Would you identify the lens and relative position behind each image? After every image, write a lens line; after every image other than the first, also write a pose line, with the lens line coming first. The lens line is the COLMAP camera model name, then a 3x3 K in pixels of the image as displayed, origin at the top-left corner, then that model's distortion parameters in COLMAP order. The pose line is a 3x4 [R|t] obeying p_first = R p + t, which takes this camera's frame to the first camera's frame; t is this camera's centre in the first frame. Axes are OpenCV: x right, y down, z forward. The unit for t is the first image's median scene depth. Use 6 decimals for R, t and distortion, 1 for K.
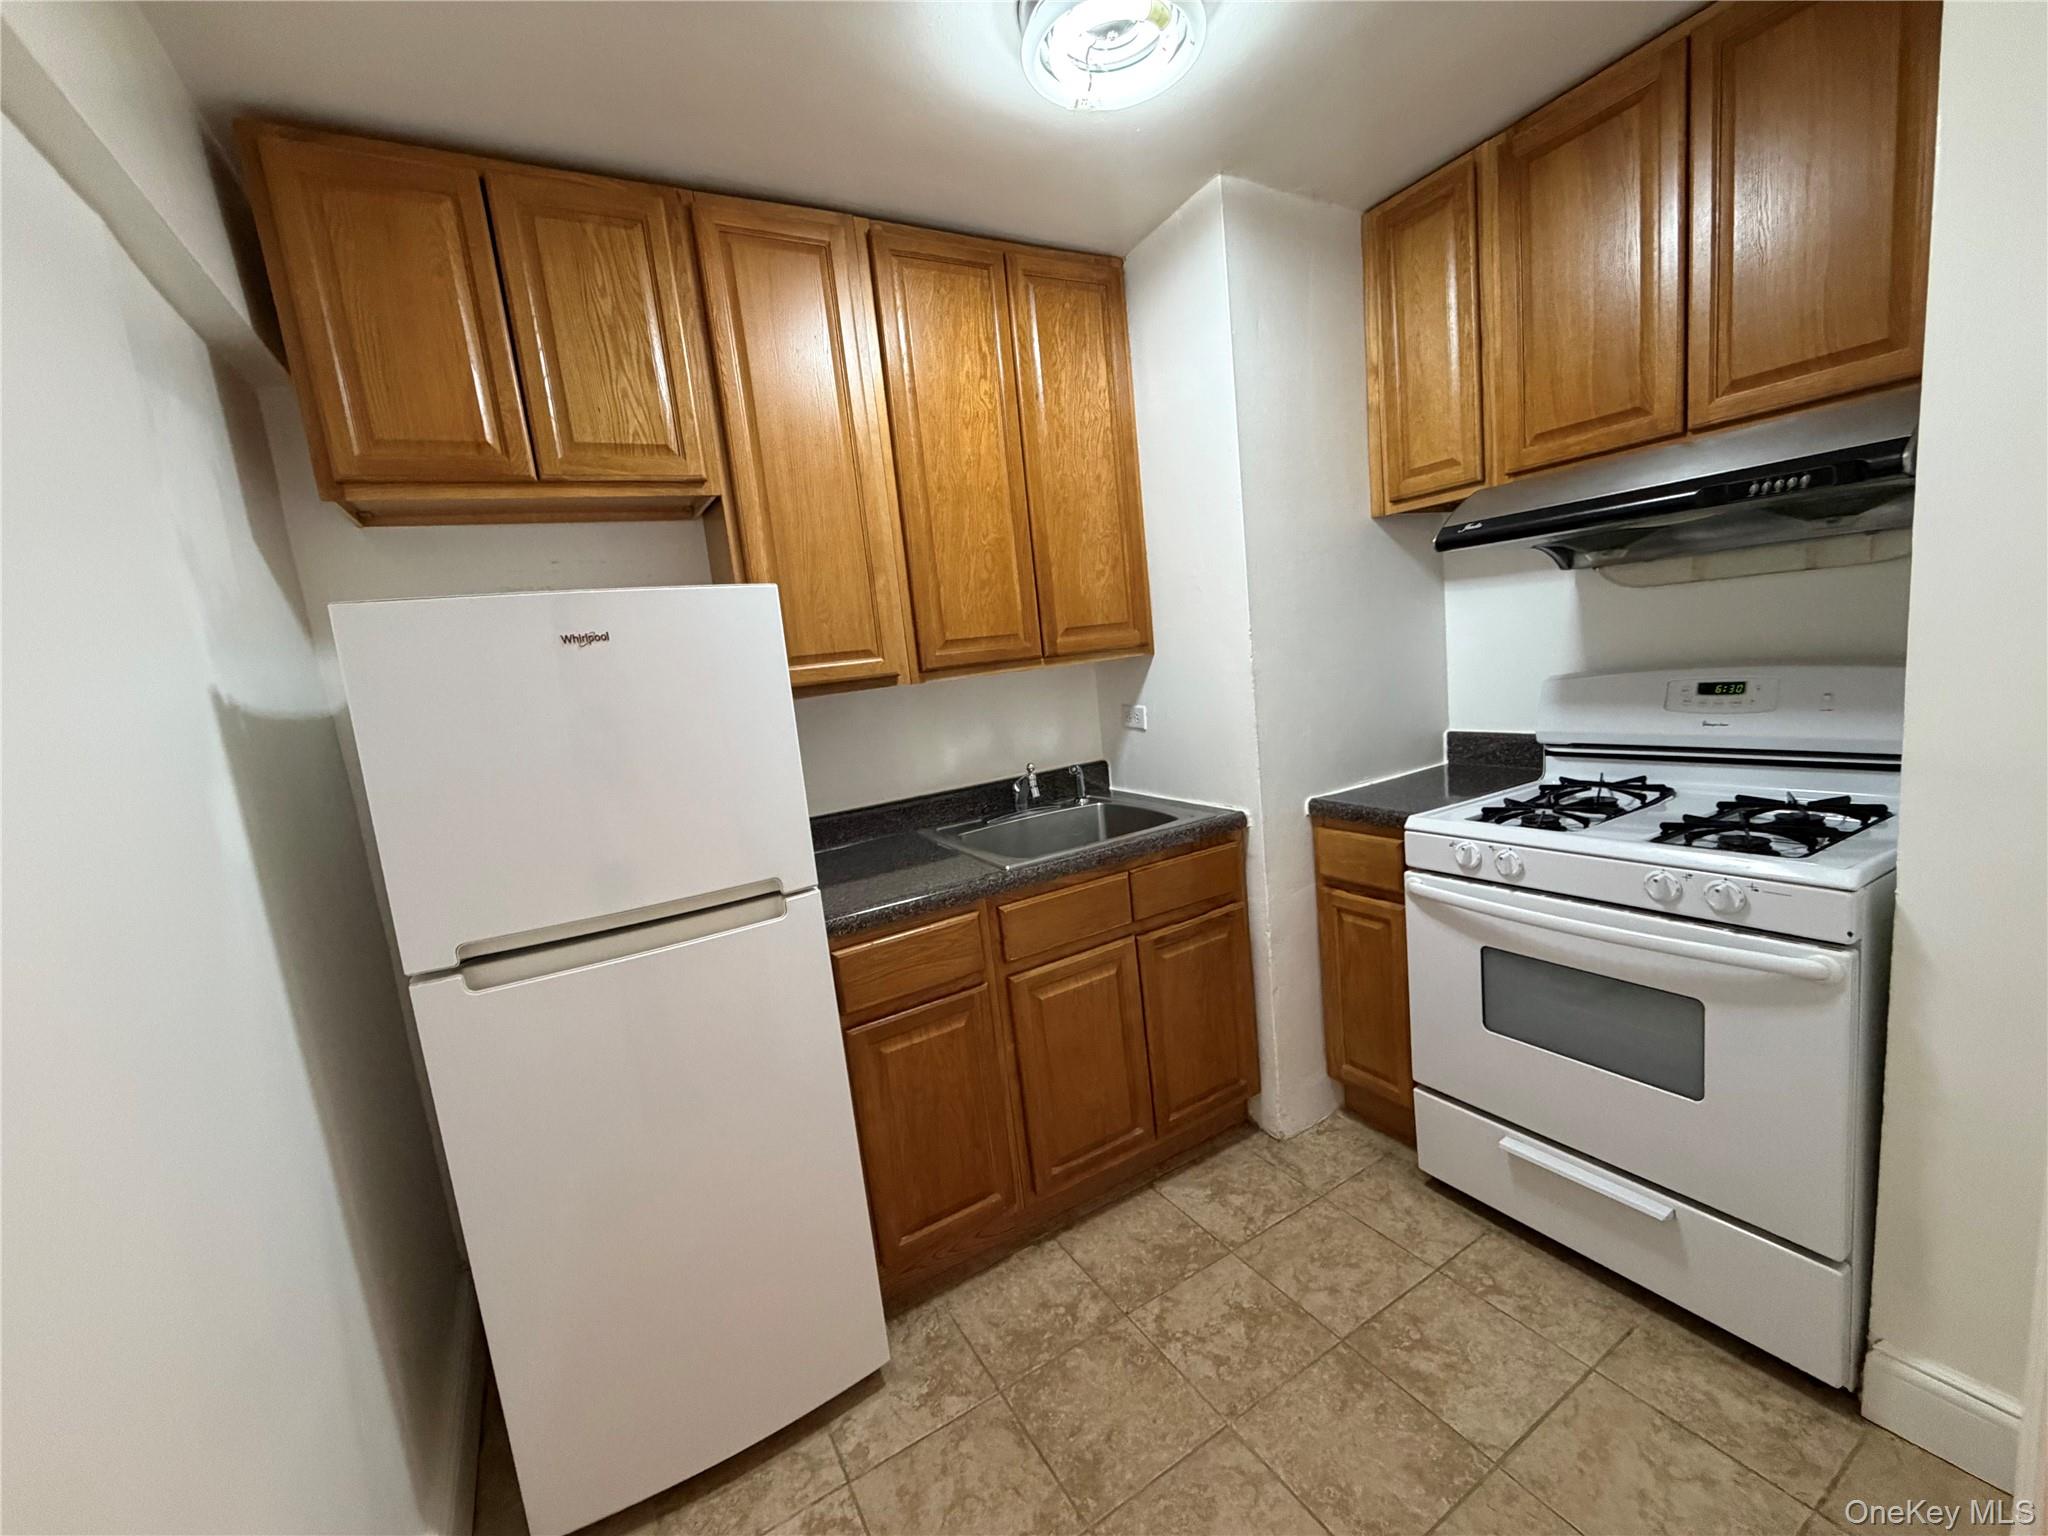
lens RADIAL K [[819.0, 0, 1024.0], [0, 819.0, 768.0], [0, 0, 1]] dist [-0.000943, -0.000090]
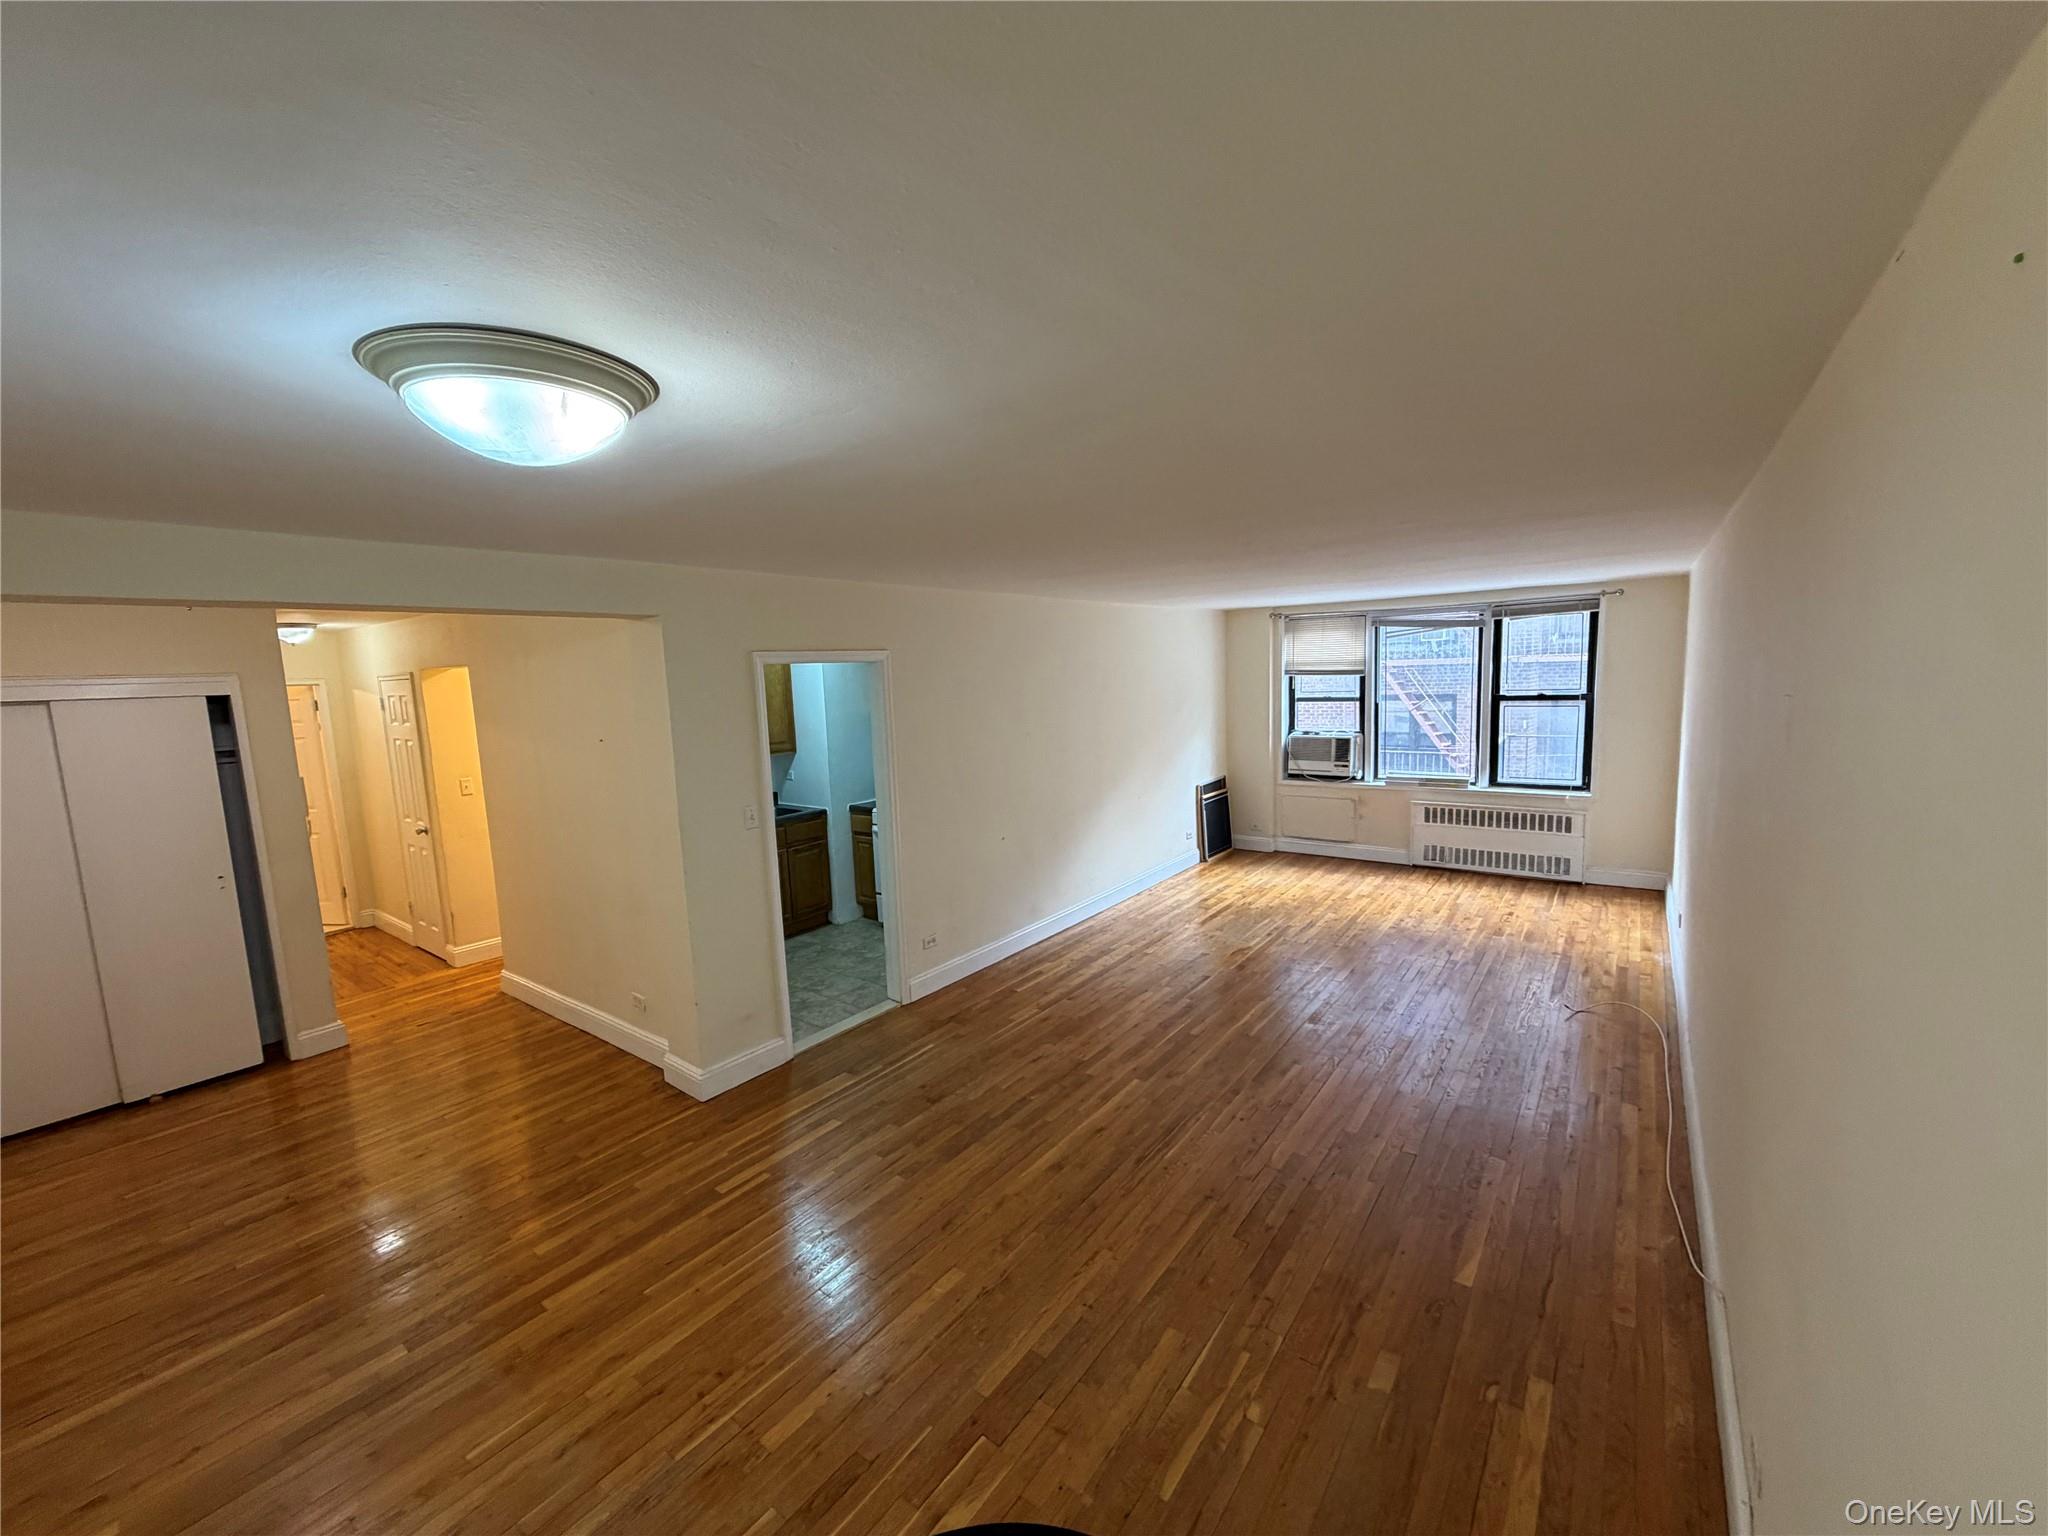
lens RADIAL K [[819.0, 0, 1024.0], [0, 819.0, 768.0], [0, 0, 1]] dist [-0.000943, -0.000090]
pose [[0.921462, 0.023591, 0.387751, -0.212117], [-0.007967, 0.999092, -0.041852, 0.023879], [-0.388386, 0.035476, 0.920814, -1.905136]]
